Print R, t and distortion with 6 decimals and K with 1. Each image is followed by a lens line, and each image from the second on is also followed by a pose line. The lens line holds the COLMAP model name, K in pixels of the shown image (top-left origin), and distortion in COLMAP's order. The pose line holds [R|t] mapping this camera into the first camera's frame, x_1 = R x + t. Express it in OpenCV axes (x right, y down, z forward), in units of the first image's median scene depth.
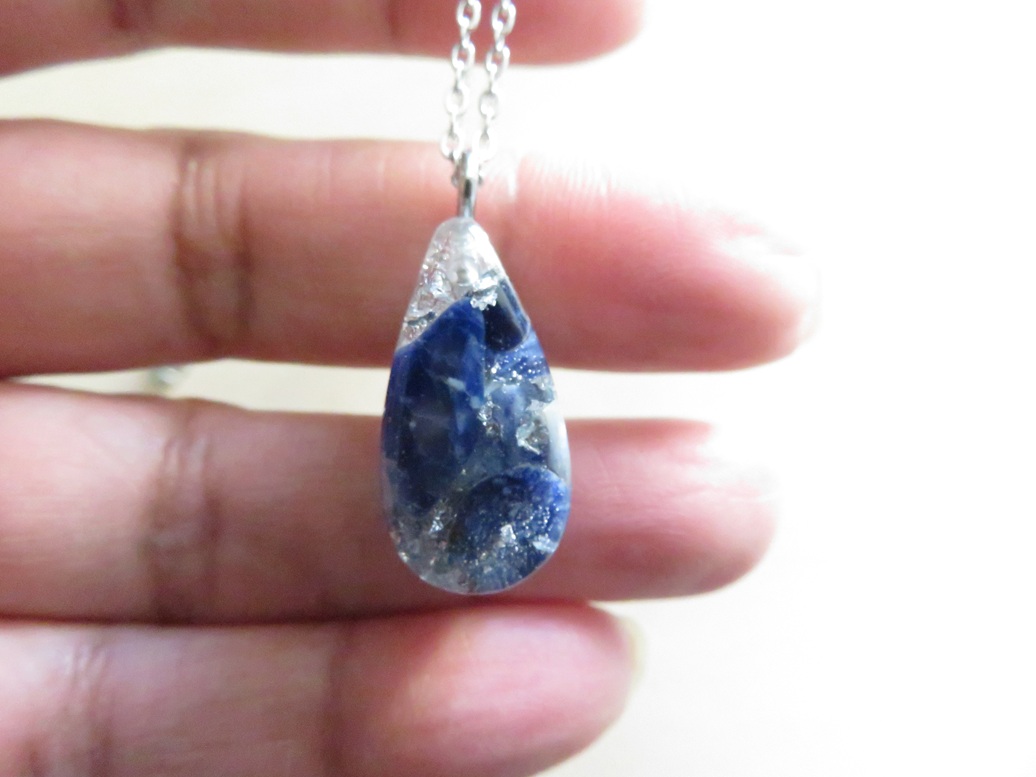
lens RADIAL K [[761.2, 0, 520.3], [0, 761.2, 390.4], [0, 0, 1]] dist [0.004868, -0.002013]
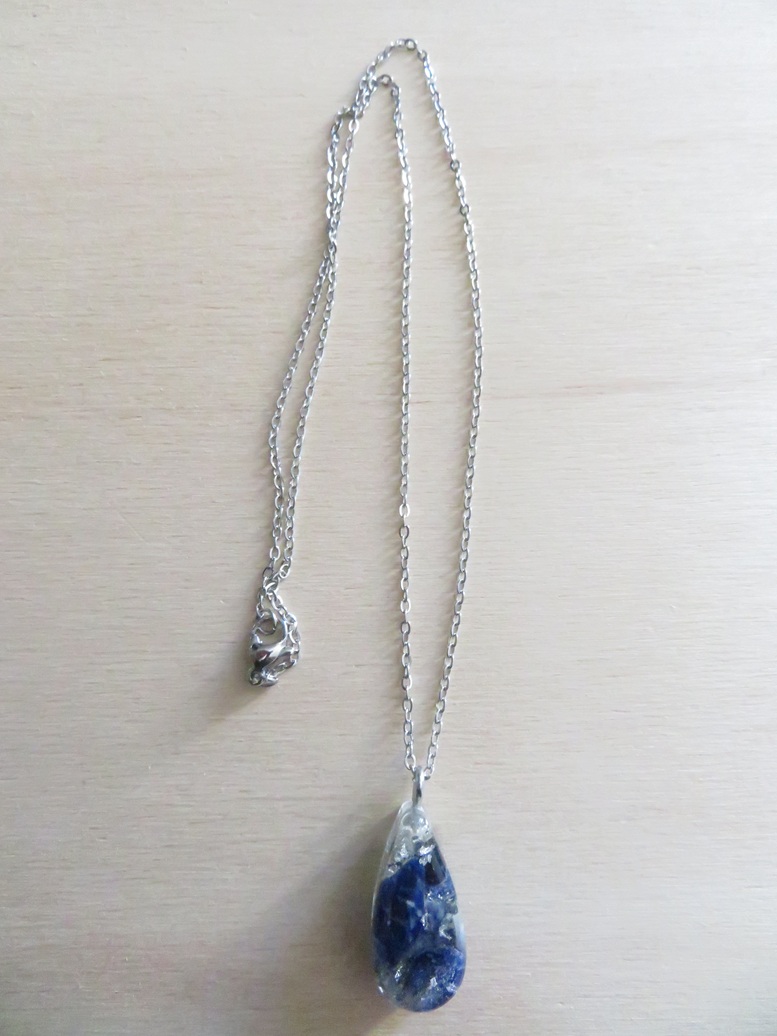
lens RADIAL K [[761.2, 0, 393.0], [0, 761.2, 523.8], [0, 0, 1]] dist [0.004868, -0.002013]
pose [[0.995607, 0.022879, -0.090793, 0.032065], [-0.038009, 0.984951, -0.168603, -0.663783], [0.085570, 0.171313, 0.981494, -1.197636]]
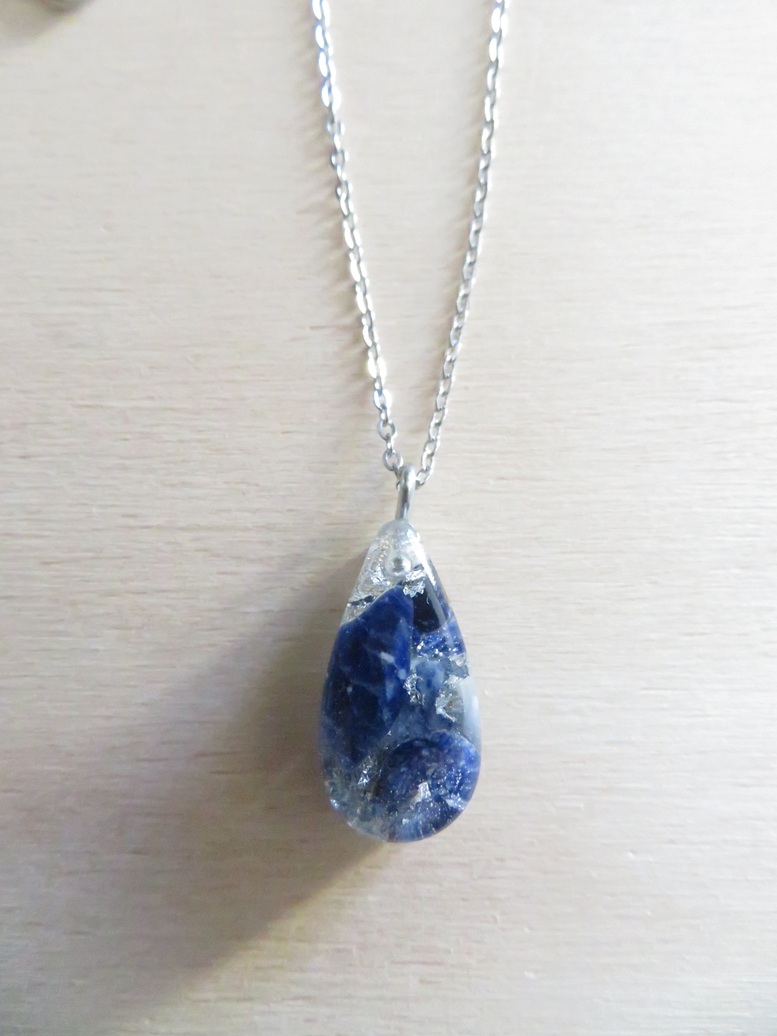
lens RADIAL K [[761.2, 0, 392.8], [0, 761.2, 520.9], [0, 0, 1]] dist [0.004868, -0.002013]
pose [[0.994481, 0.040581, -0.096751, 0.031617], [-0.055346, 0.986335, -0.155179, -0.034617], [0.089131, 0.159678, 0.983137, -0.215074]]
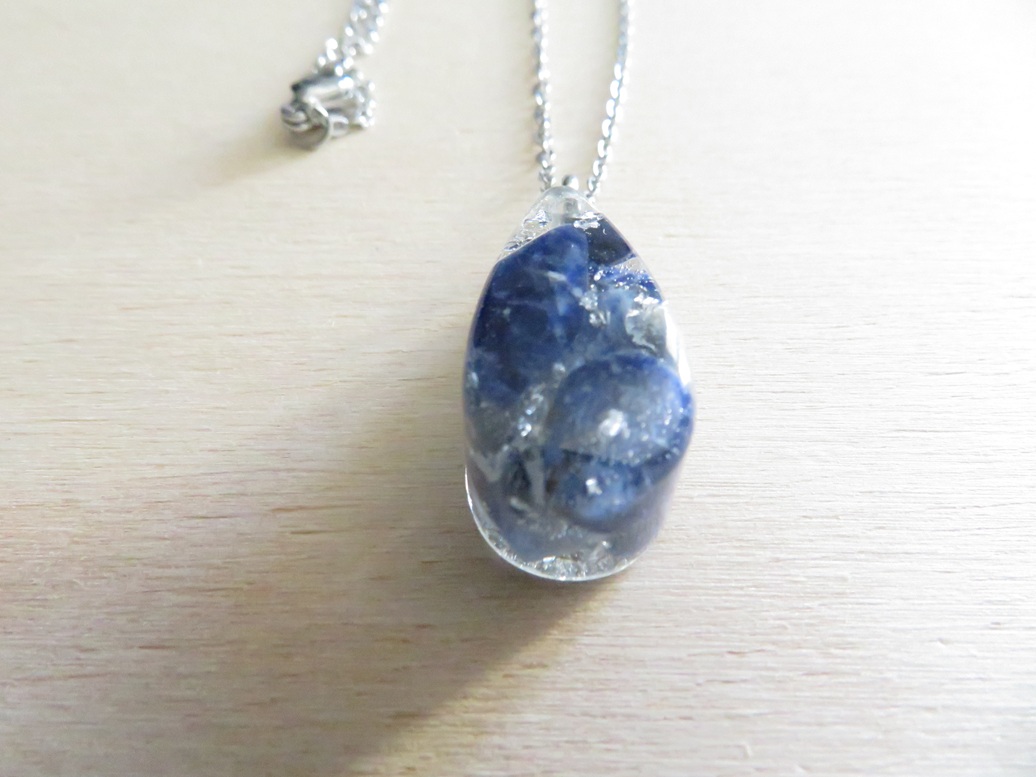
lens RADIAL K [[761.2, 0, 517.8], [0, 761.2, 386.2], [0, 0, 1]] dist [0.004868, -0.002013]
pose [[0.995577, -0.009933, -0.093420, -0.046113], [-0.052113, 0.768987, -0.637137, 0.664783], [0.078167, 0.639187, 0.765068, 0.374174]]
